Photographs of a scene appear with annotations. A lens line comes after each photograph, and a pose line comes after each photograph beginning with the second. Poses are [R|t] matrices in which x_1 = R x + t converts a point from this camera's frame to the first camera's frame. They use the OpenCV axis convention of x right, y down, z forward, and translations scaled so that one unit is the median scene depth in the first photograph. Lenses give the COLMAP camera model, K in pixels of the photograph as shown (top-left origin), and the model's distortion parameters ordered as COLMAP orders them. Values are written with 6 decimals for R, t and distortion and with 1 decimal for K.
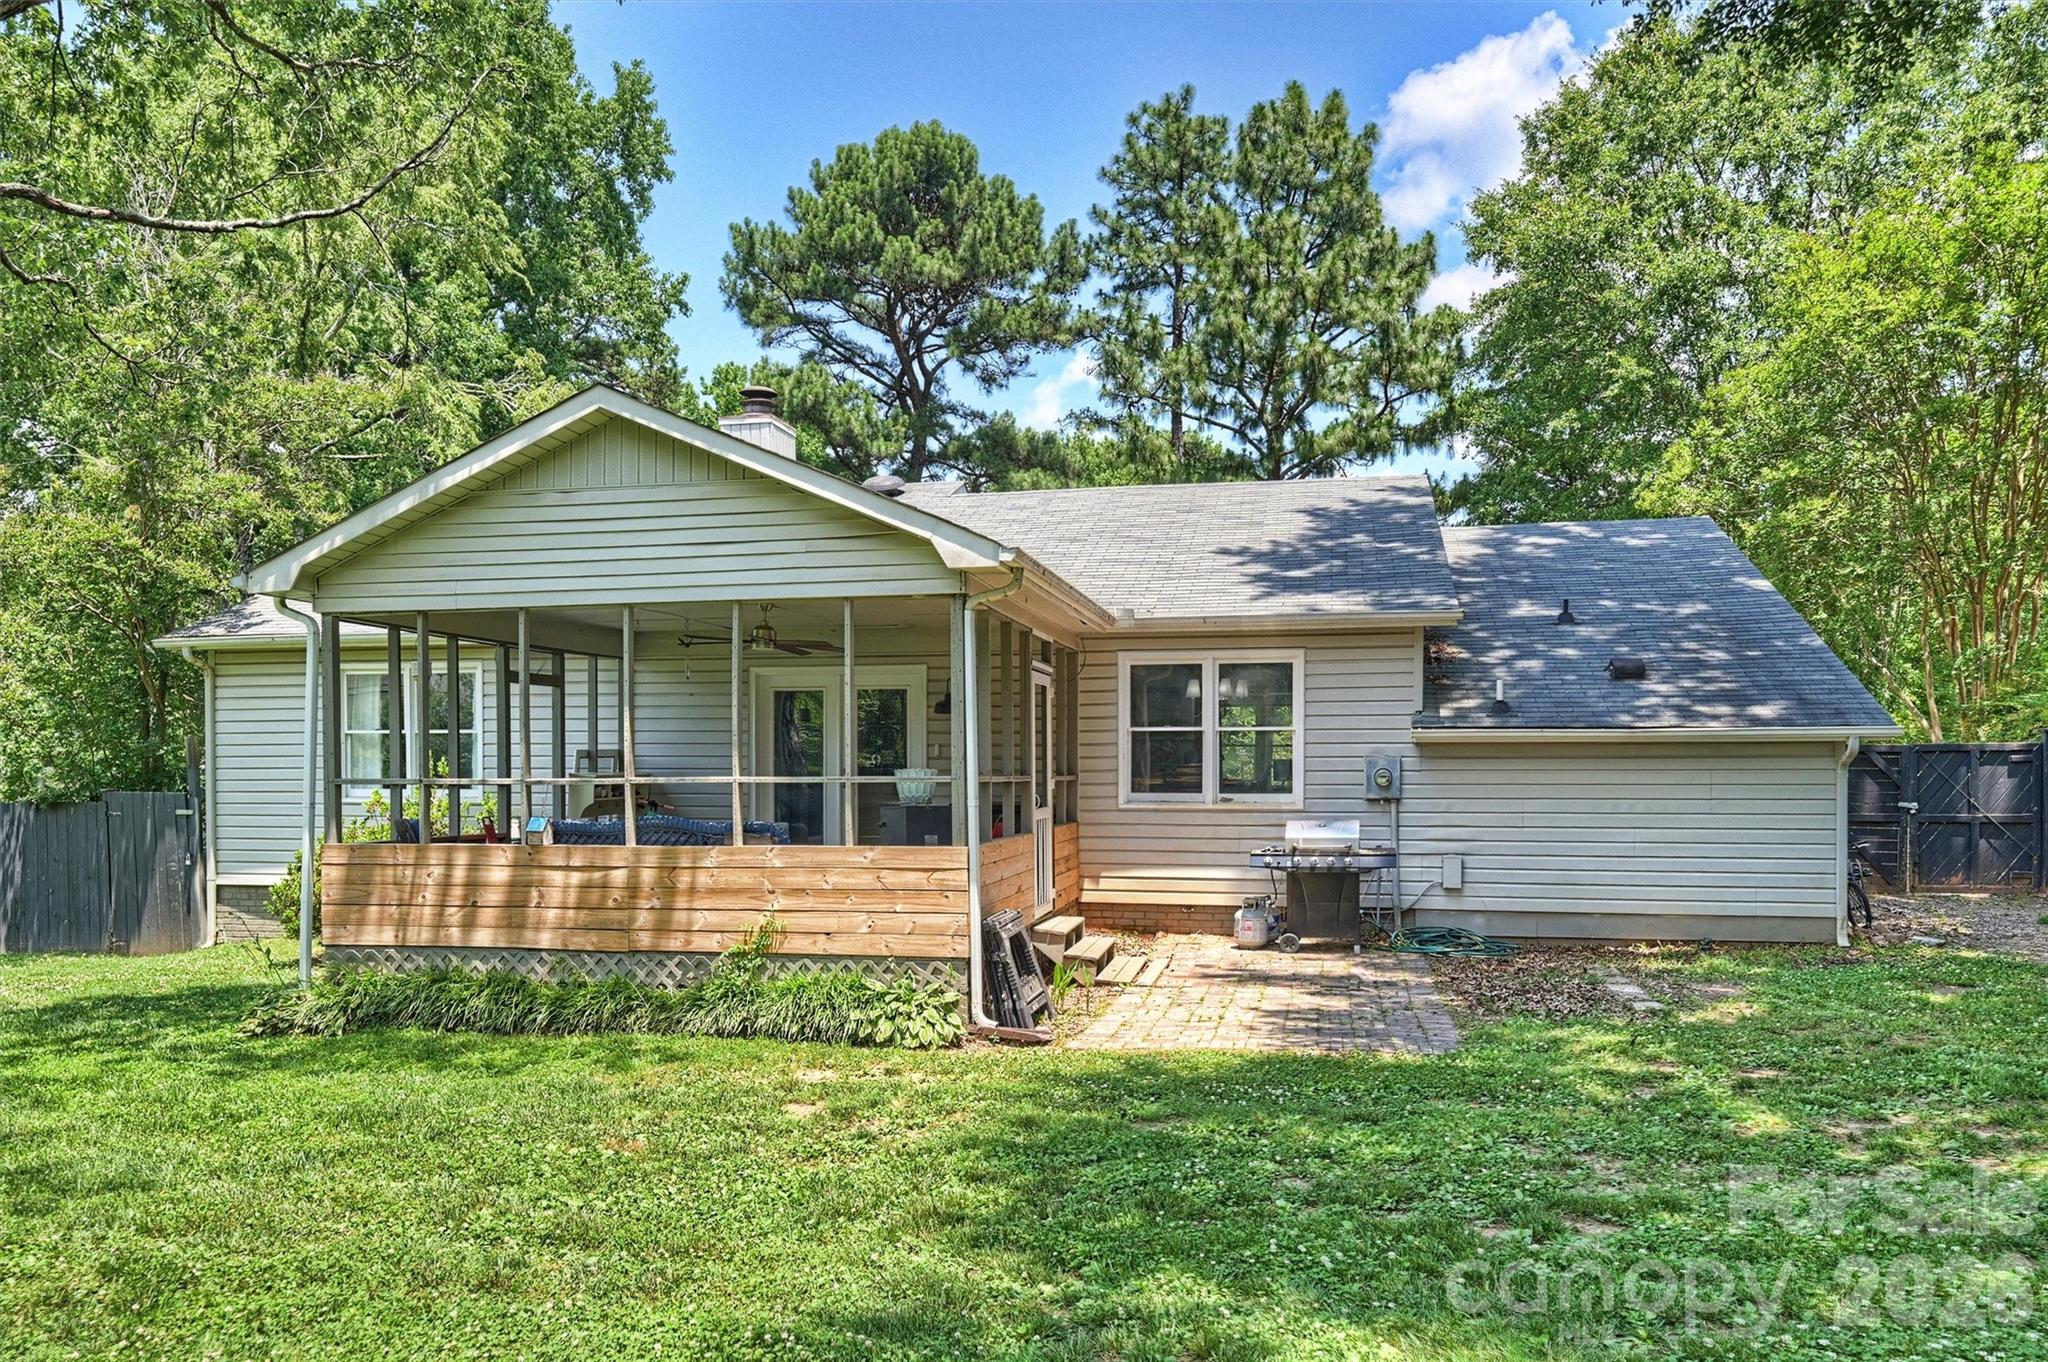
lens RADIAL K [[1589.7, 0, 1026.4], [0, 1589.7, 817.2], [0, 0, 1]] dist [0.006049, 0.003888]
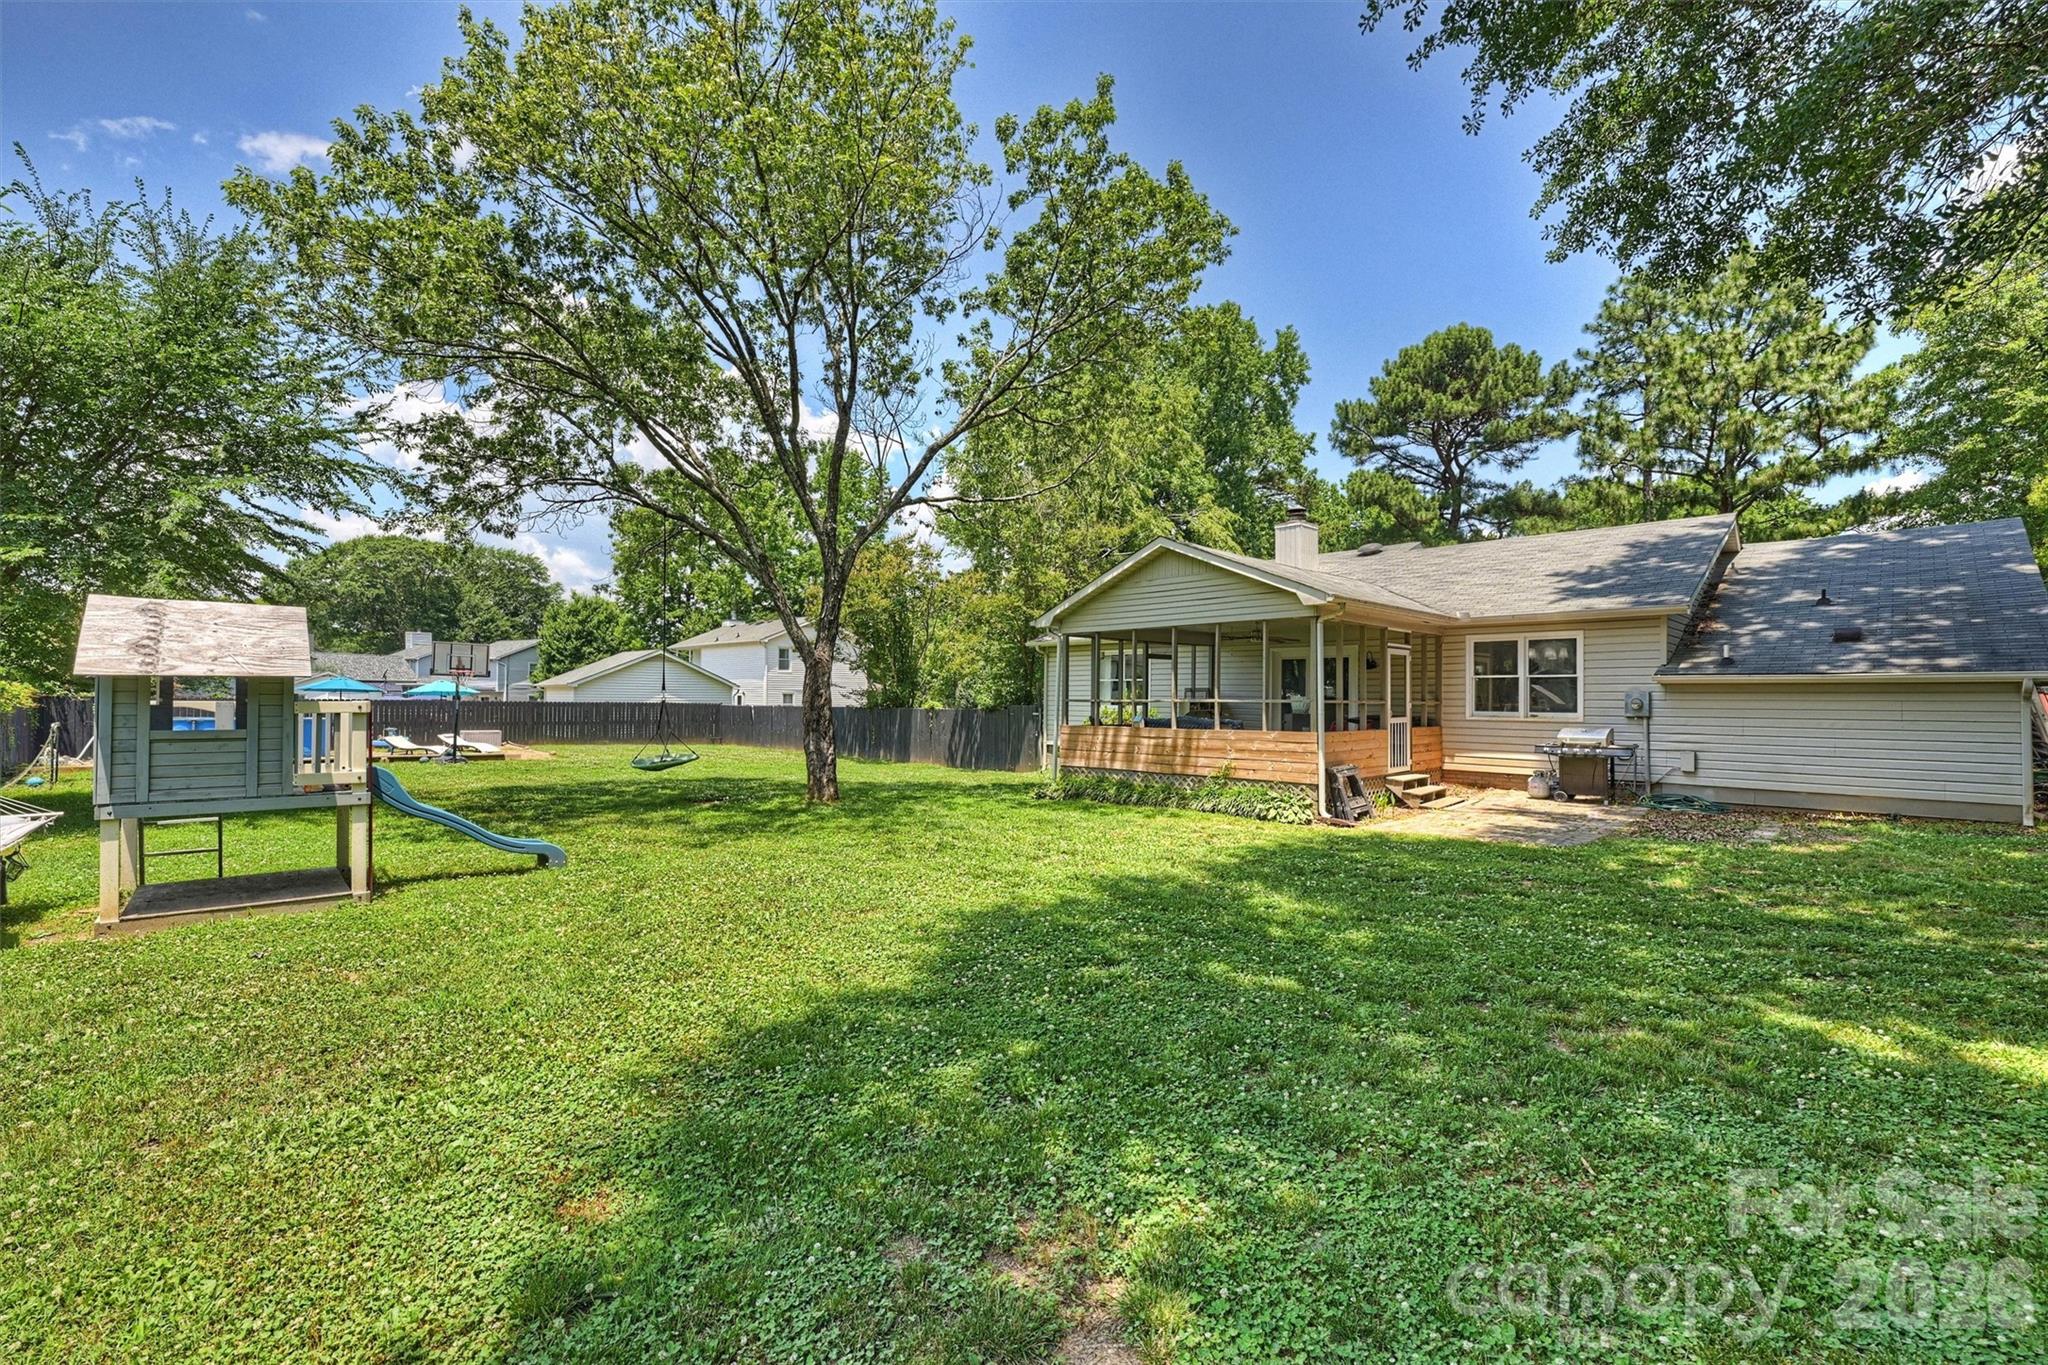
lens RADIAL K [[880.8, 0, 1023.6], [0, 880.8, 687.2], [0, 0, 1]] dist [0.001082, 0.000069]
pose [[0.847573, -0.000717, -0.530679, 0.164217], [-0.022506, 0.999051, -0.037296, 0.006791], [0.530202, 0.043555, 0.846752, -0.142450]]
